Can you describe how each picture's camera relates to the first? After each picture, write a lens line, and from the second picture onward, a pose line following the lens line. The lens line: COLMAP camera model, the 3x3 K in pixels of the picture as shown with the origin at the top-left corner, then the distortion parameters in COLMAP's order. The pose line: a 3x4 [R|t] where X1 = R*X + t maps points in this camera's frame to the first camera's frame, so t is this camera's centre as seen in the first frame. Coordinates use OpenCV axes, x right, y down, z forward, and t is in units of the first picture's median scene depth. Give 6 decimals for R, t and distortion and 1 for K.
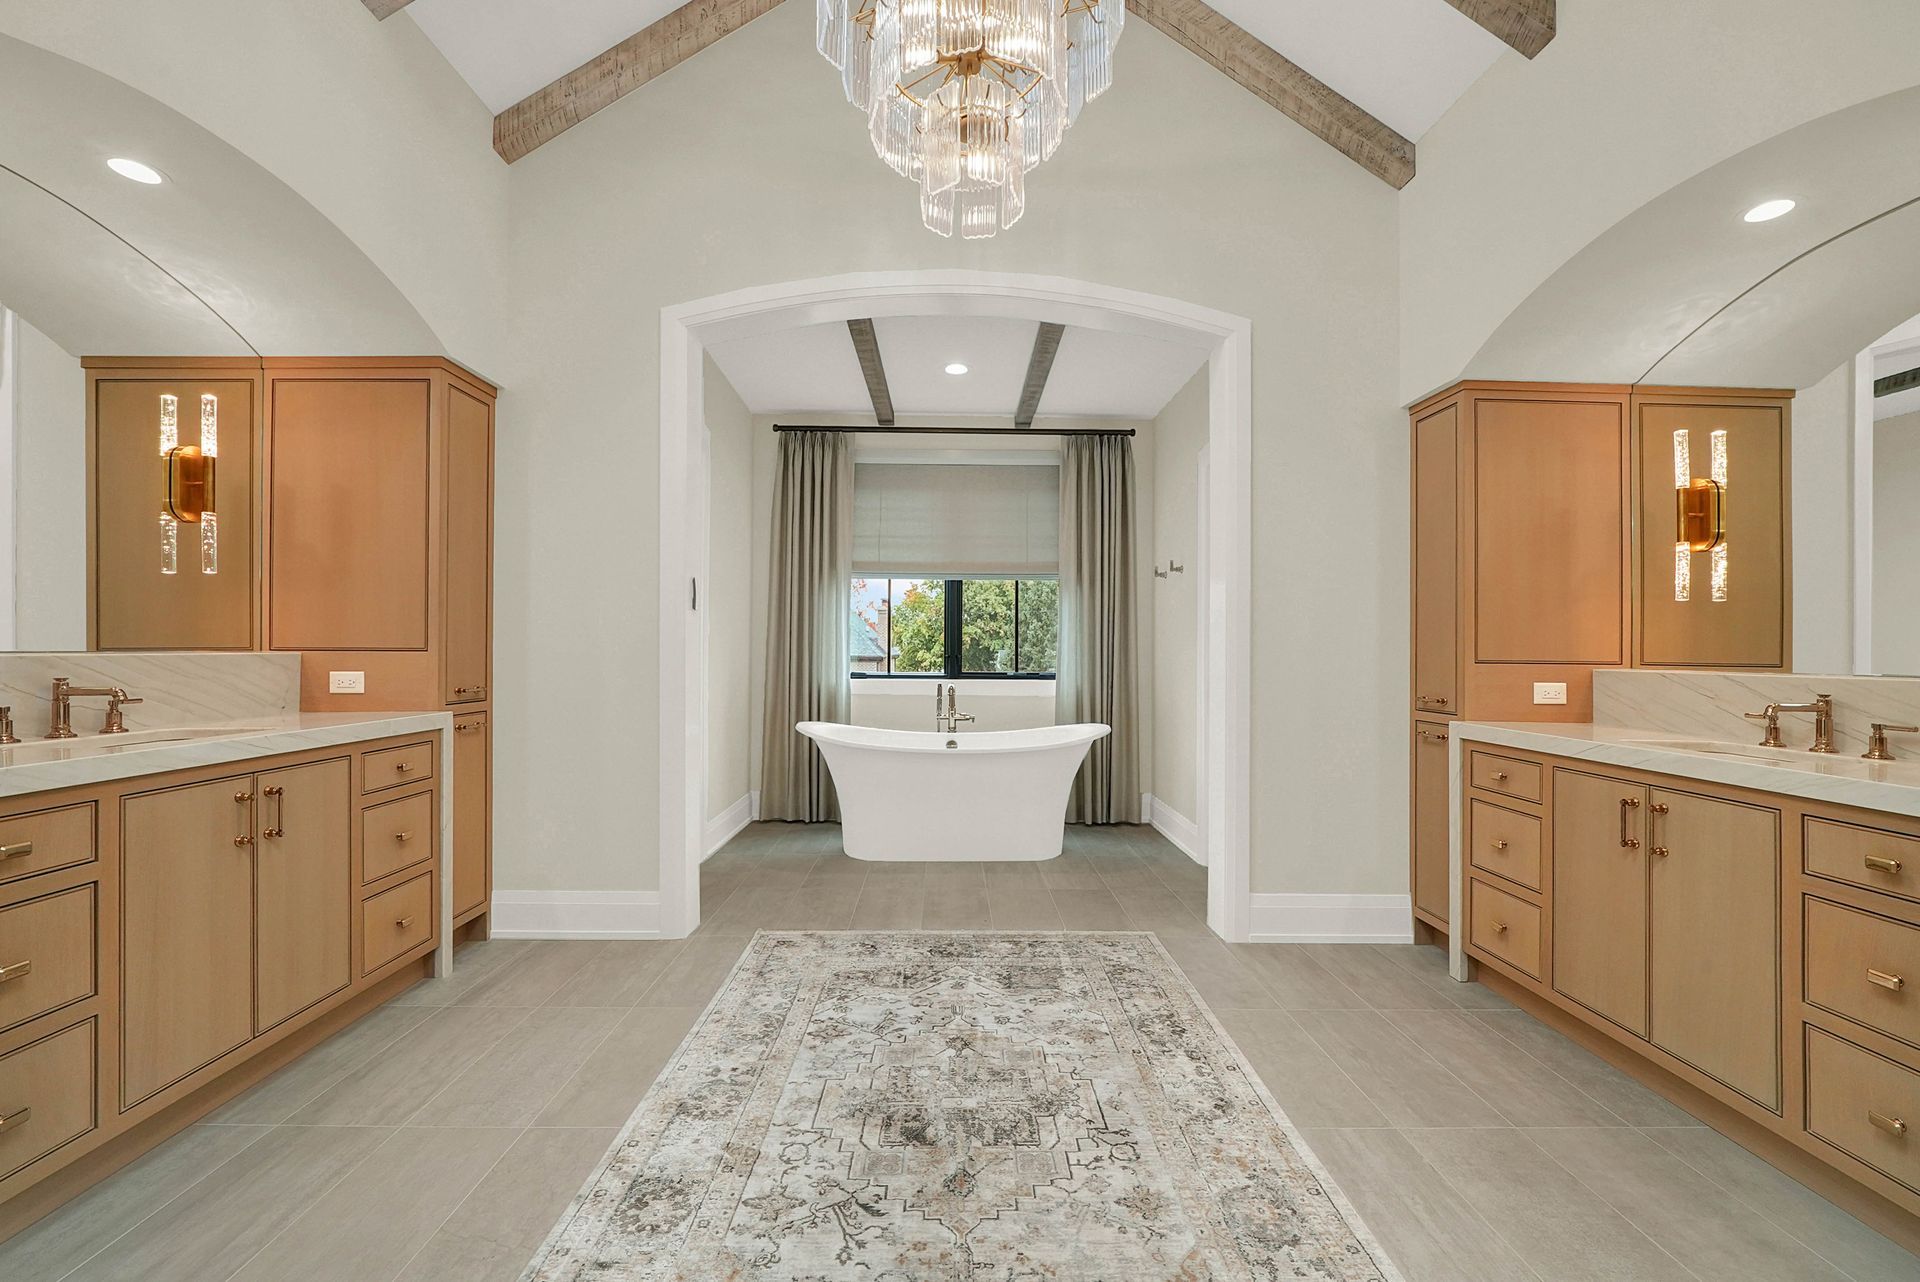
lens RADIAL K [[749.0, 0, 956.9], [0, 749.0, 650.2], [0, 0, 1]] dist [-0.010904, 0.002764]
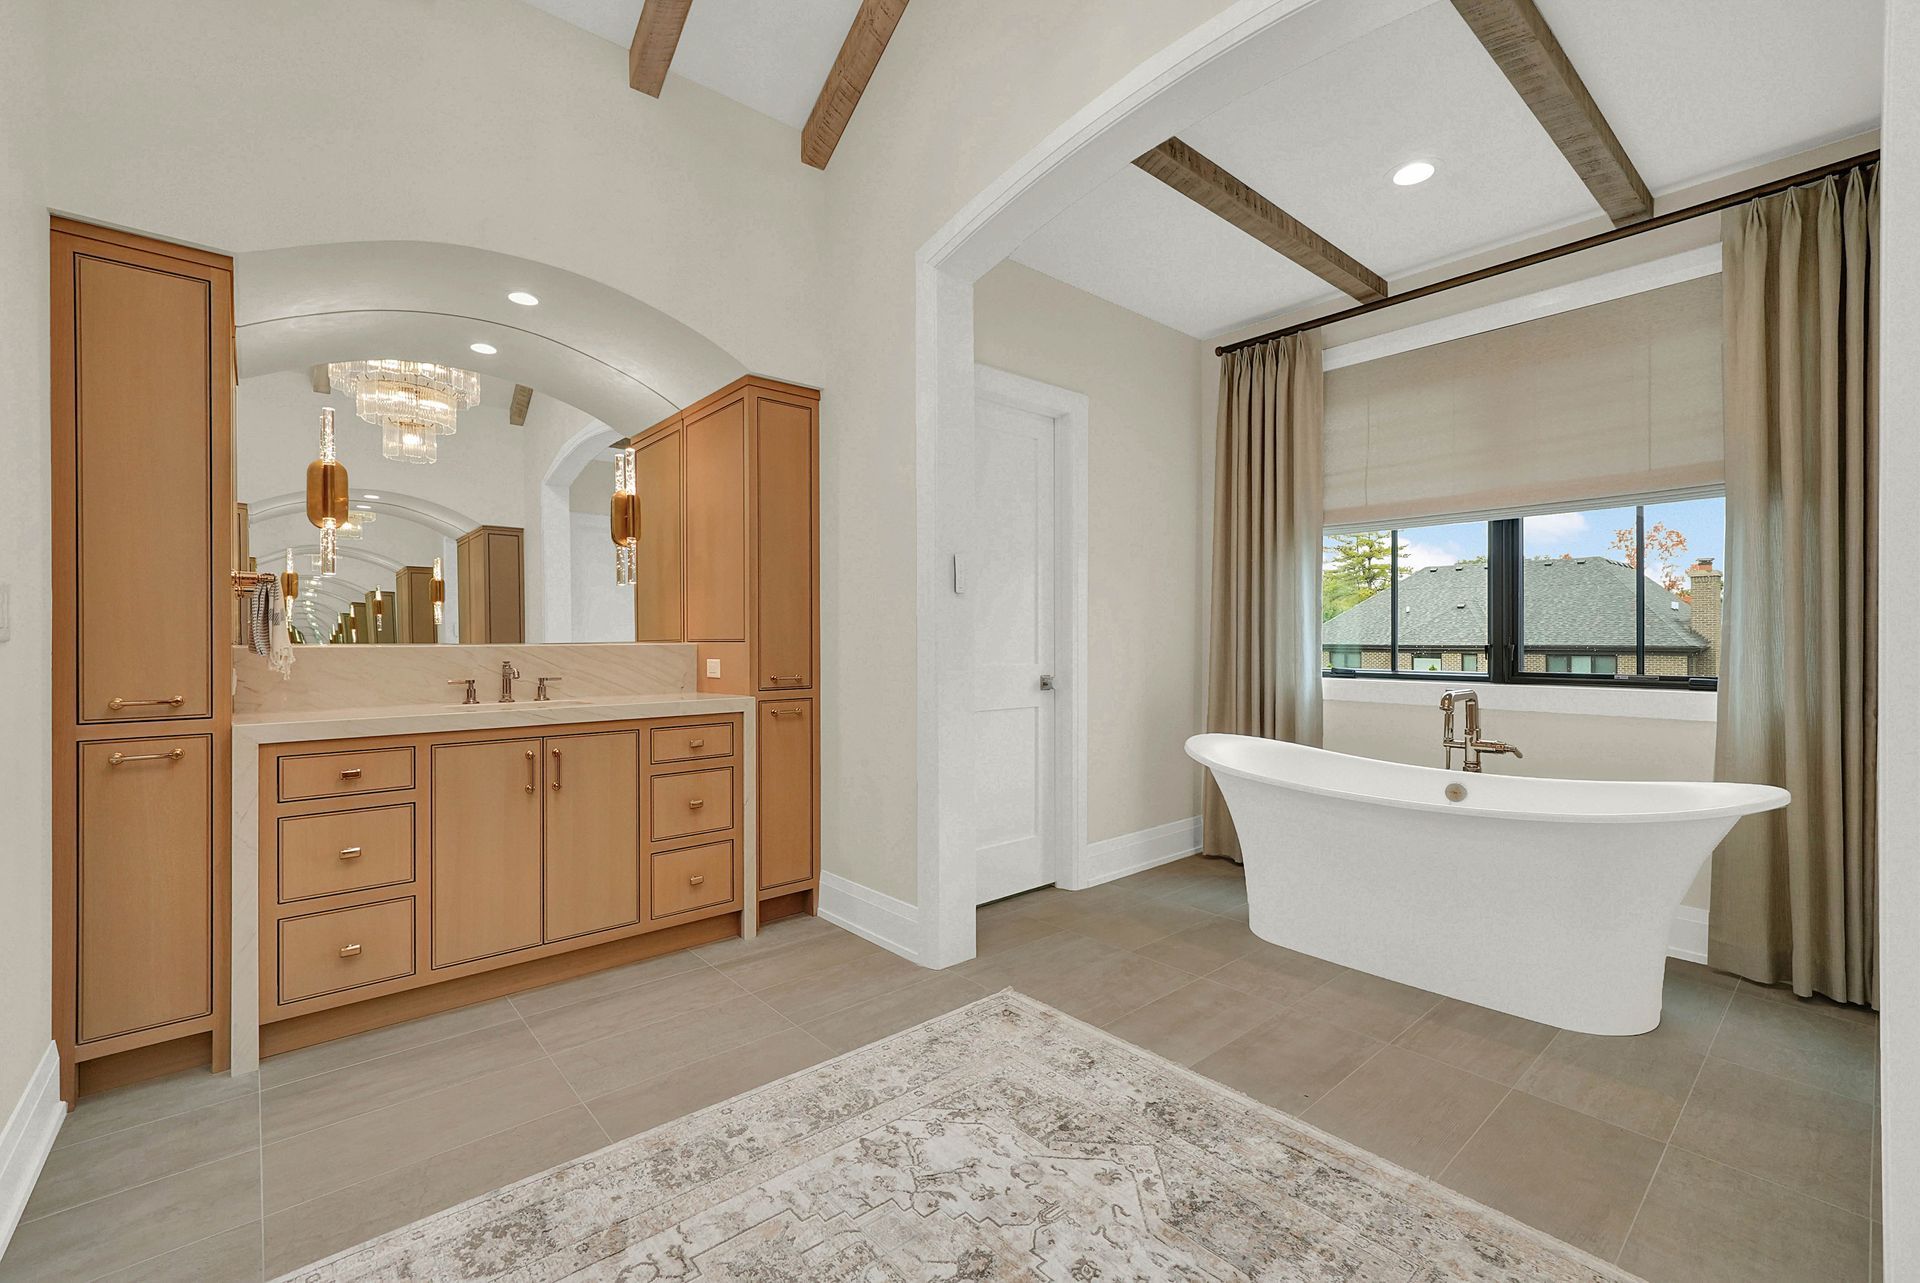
lens RADIAL K [[822.8, 0, 960.1], [0, 822.8, 639.2], [0, 0, 1]] dist [0.006348, -0.000233]
pose [[0.643367, -0.006962, -0.765526, 0.431297], [0.007234, 0.999969, -0.003015, 0.002929], [0.765524, -0.003598, 0.643398, 0.445819]]
